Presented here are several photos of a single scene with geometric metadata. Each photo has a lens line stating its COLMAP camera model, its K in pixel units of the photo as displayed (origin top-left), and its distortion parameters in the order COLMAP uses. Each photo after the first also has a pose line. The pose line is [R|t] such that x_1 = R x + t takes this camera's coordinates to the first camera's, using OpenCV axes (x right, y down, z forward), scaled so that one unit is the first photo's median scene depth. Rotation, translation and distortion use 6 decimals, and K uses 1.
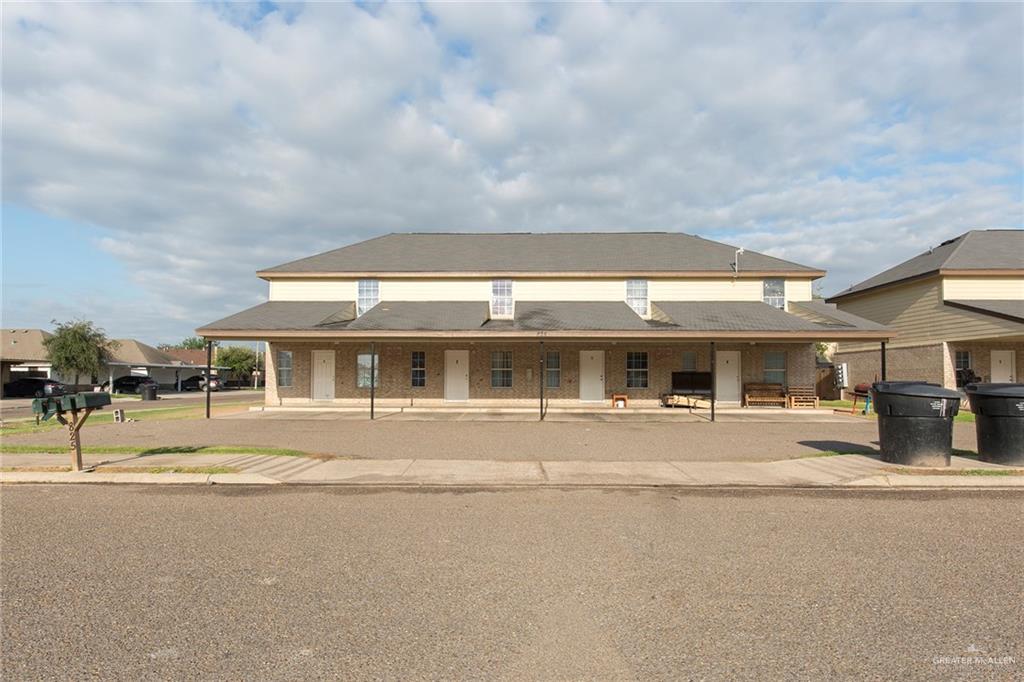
lens RADIAL K [[615.7, 0, 512.0], [0, 615.7, 341.0], [0, 0, 1]] dist [0.001523, 0.000640]
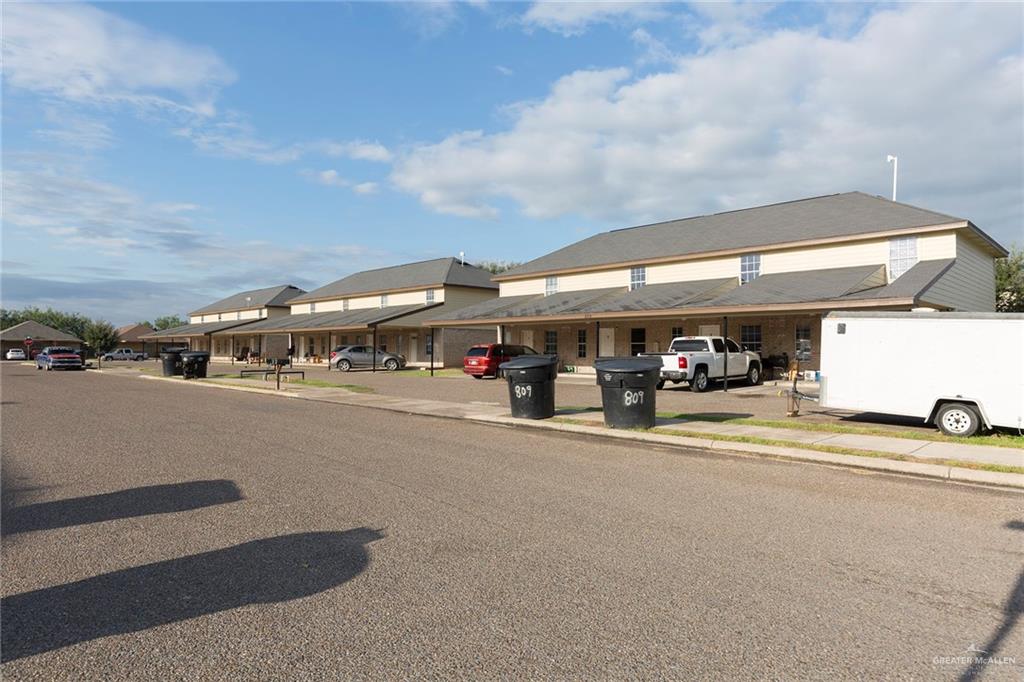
lens RADIAL K [[621.2, 0, 512.0], [0, 621.2, 341.0], [0, 0, 1]] dist [0.005249, 0.000603]
pose [[0.725814, -0.011964, -0.687787, 0.644462], [0.039918, 0.998896, 0.024750, 0.002307], [0.686732, -0.045419, 0.725491, -0.029780]]
